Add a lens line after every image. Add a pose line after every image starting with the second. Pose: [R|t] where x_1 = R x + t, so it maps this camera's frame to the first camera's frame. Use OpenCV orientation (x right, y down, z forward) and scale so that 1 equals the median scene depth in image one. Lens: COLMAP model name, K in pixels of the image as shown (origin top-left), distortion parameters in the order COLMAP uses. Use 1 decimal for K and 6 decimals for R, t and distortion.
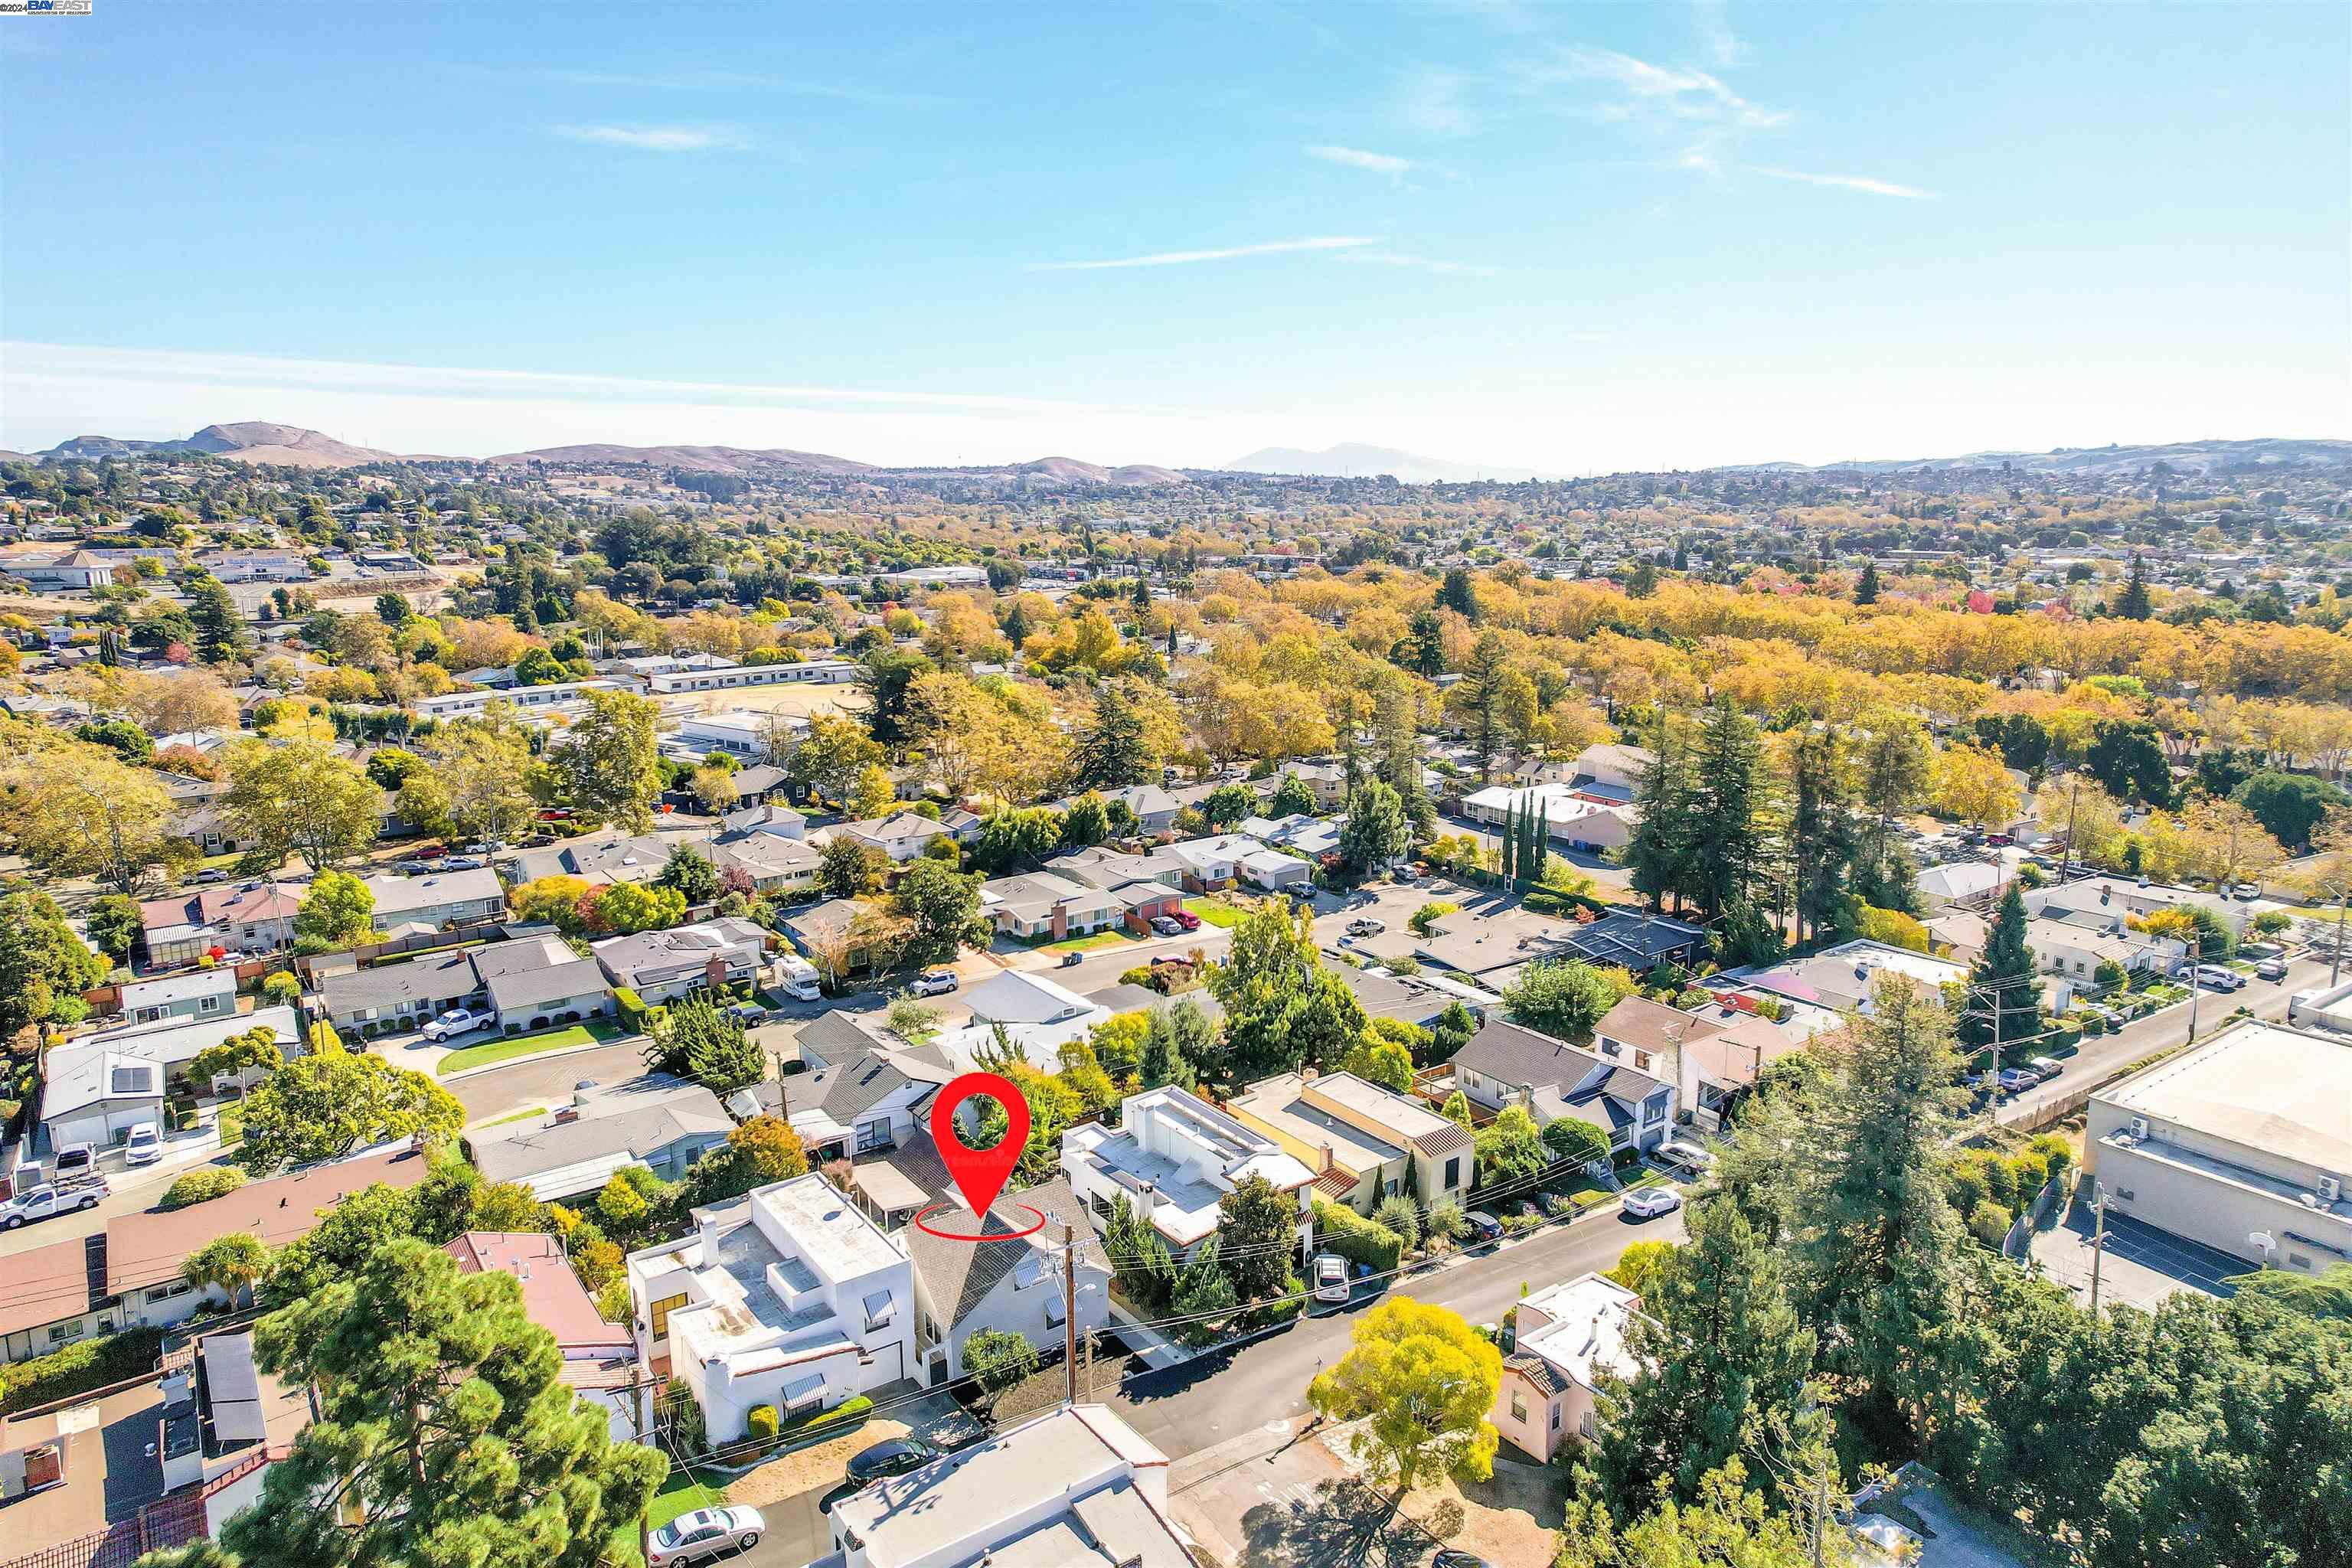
lens RADIAL K [[1564.4, 0, 1158.8], [0, 1564.4, 677.9], [0, 0, 1]] dist [-0.028891, 0.050708]
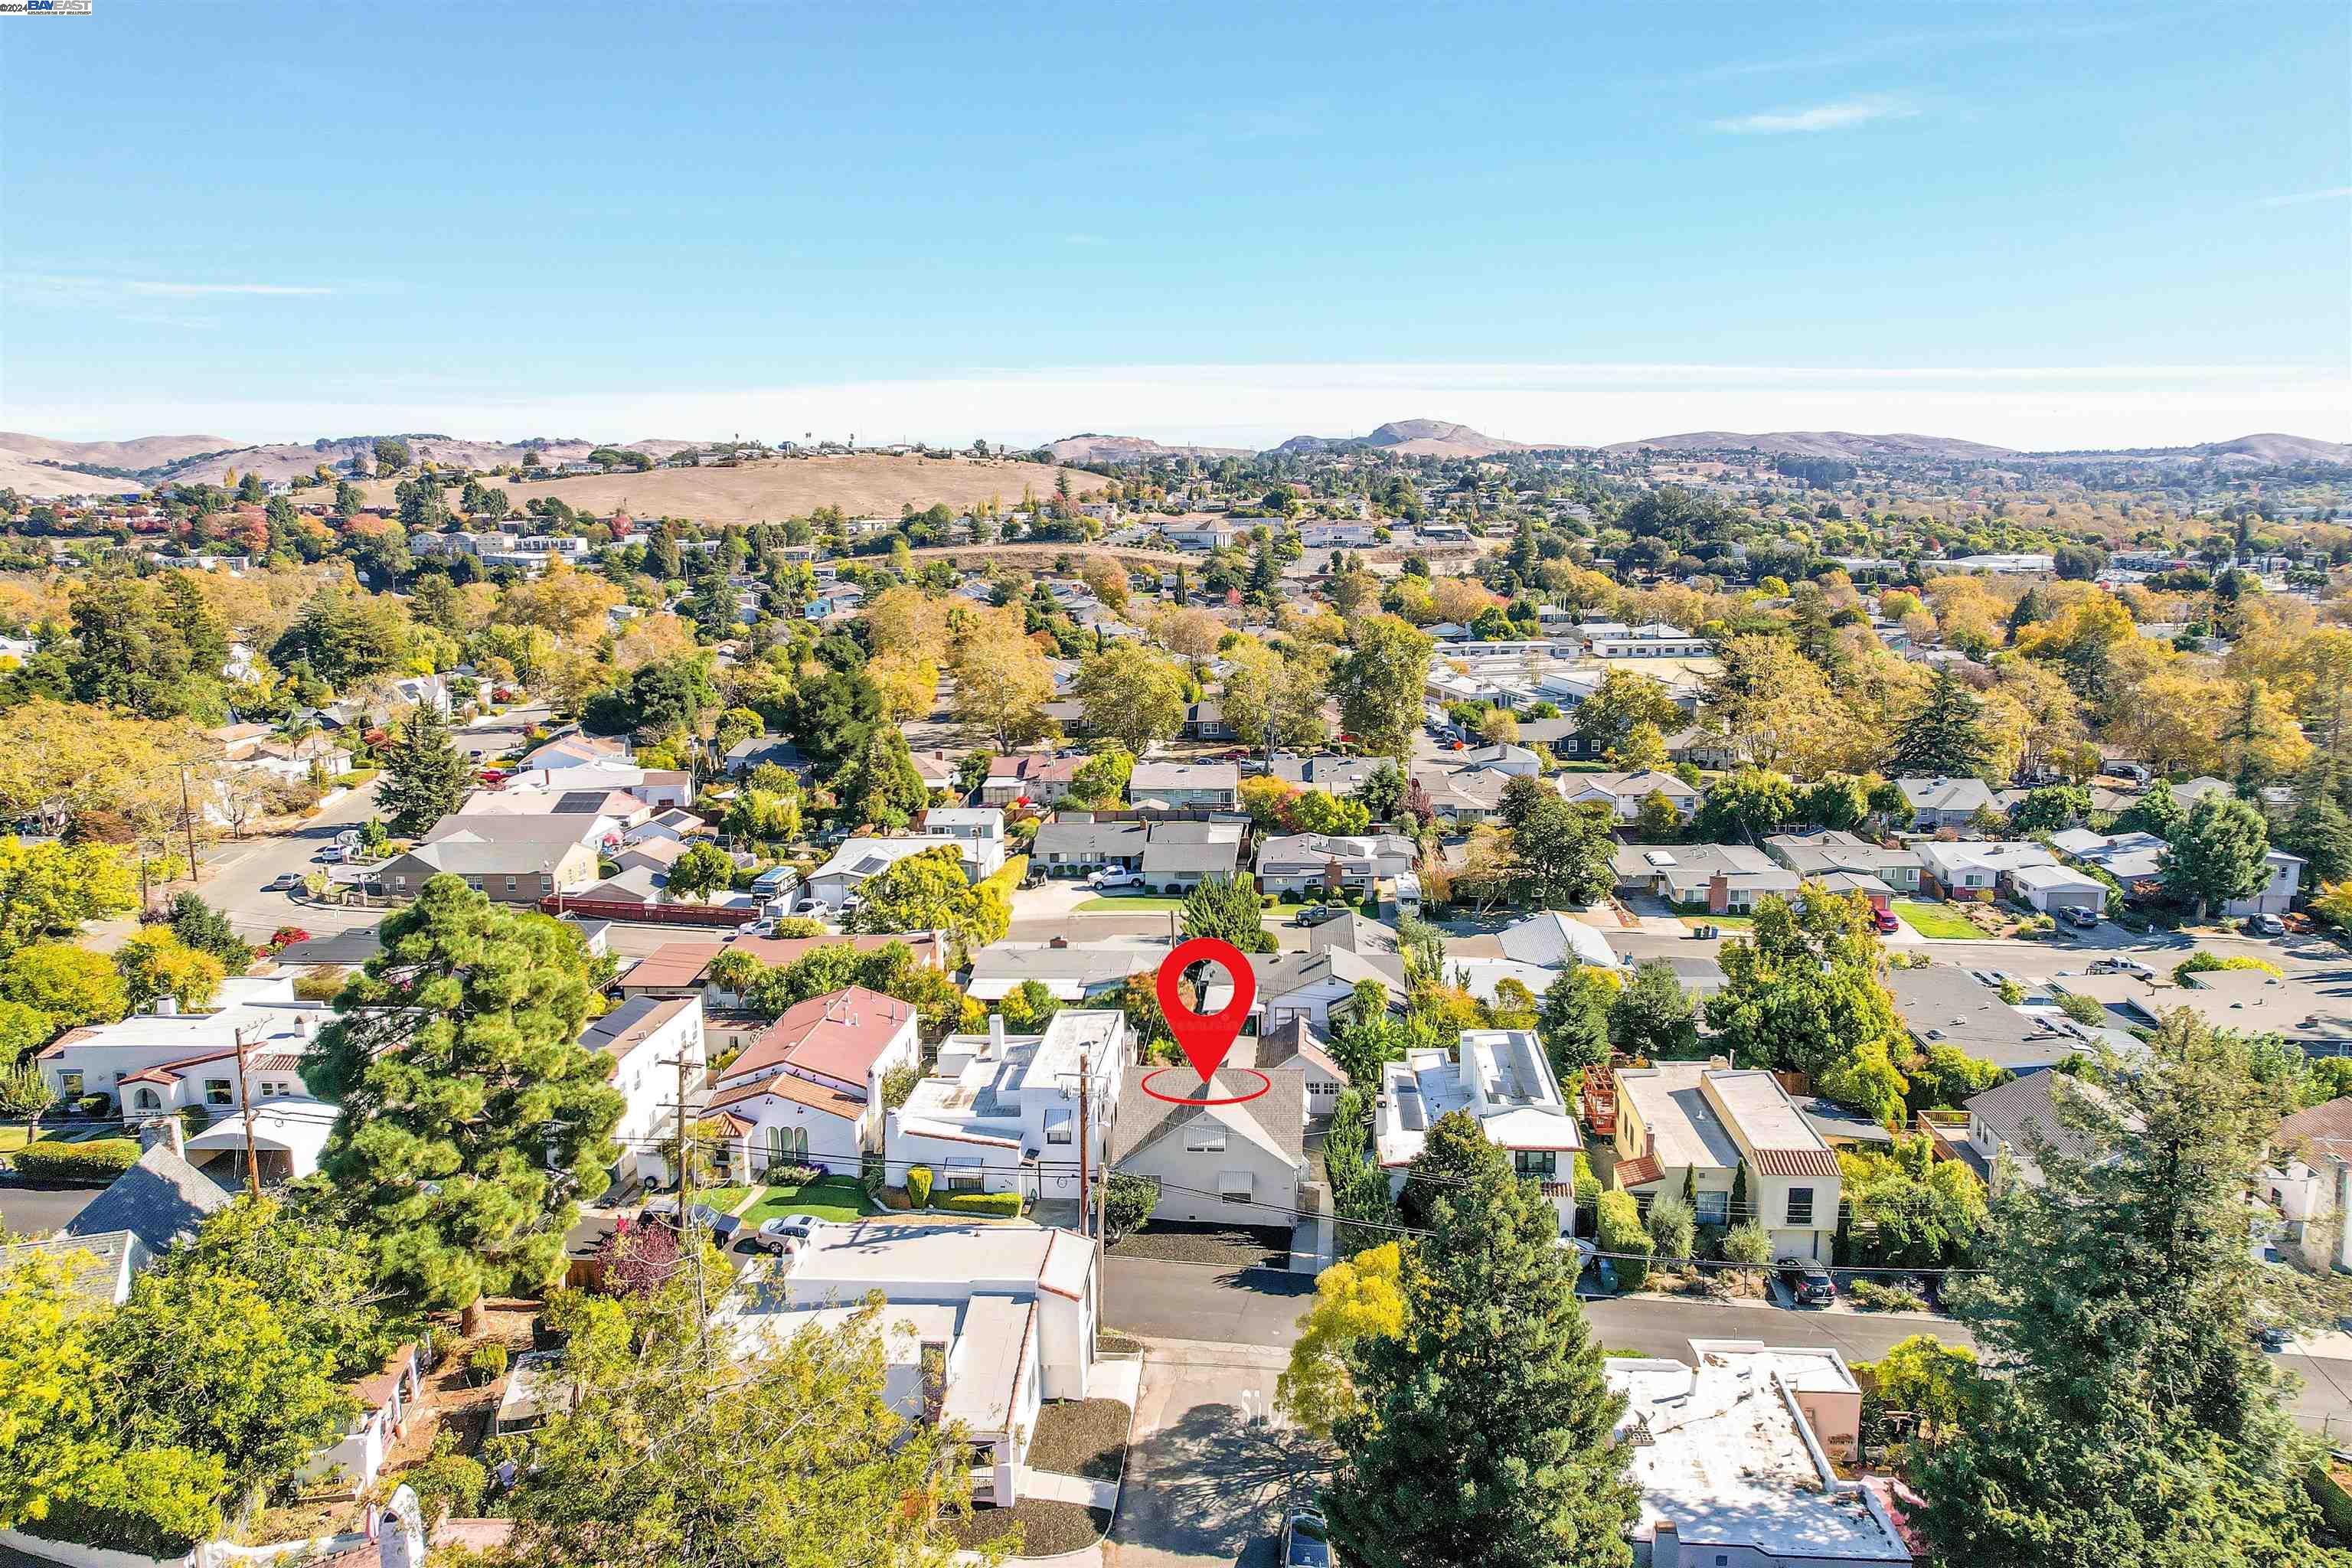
lens RADIAL K [[1564.4, 0, 1182.1], [0, 1564.4, 664.3], [0, 0, 1]] dist [-0.028891, 0.050708]
pose [[0.767676, 0.071994, -0.636781, 0.300214], [-0.075167, 0.996926, 0.022093, 0.030447], [0.636414, 0.030905, 0.770728, 0.113896]]
